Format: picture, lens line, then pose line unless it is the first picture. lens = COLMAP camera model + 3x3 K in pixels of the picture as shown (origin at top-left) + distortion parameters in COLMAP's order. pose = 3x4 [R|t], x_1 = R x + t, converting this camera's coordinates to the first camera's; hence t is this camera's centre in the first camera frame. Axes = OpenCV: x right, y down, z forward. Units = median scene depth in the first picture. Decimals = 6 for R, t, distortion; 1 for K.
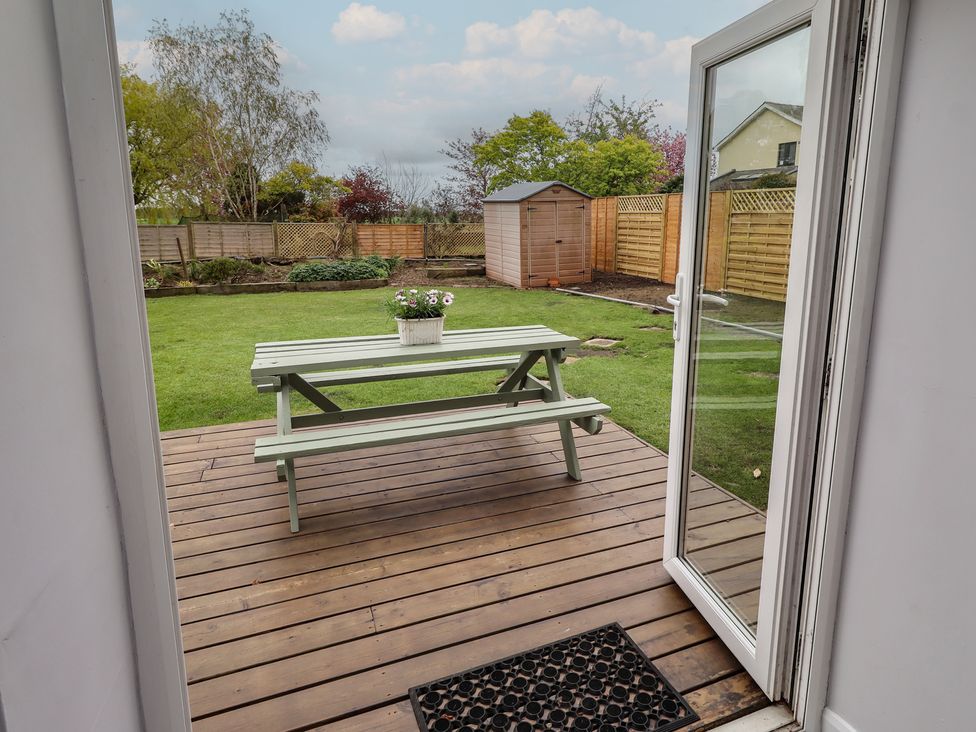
lens RADIAL K [[577.3, 0, 527.5], [0, 577.3, 326.2], [0, 0, 1]] dist [-0.001152, -0.000882]
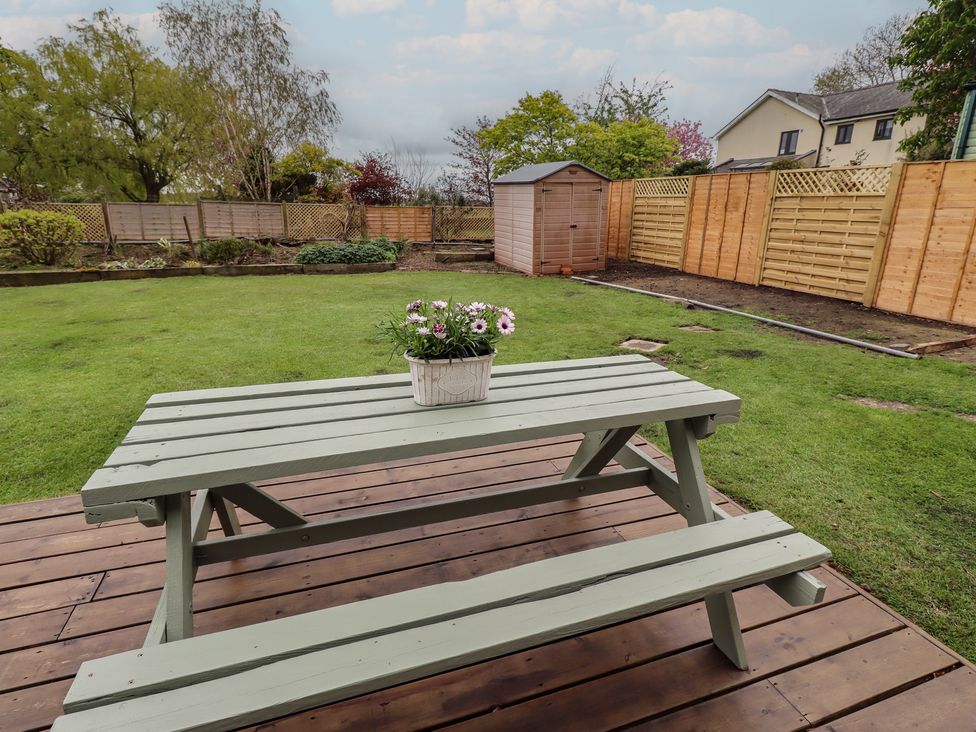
lens RADIAL K [[520.5, 0, 494.8], [0, 520.5, 348.4], [0, 0, 1]] dist [0.004578, -0.000927]
pose [[0.998478, 0.026579, -0.048330, -0.025583], [-0.022504, 0.996297, 0.082981, -0.012867], [0.050356, -0.081767, 0.995378, 0.109007]]
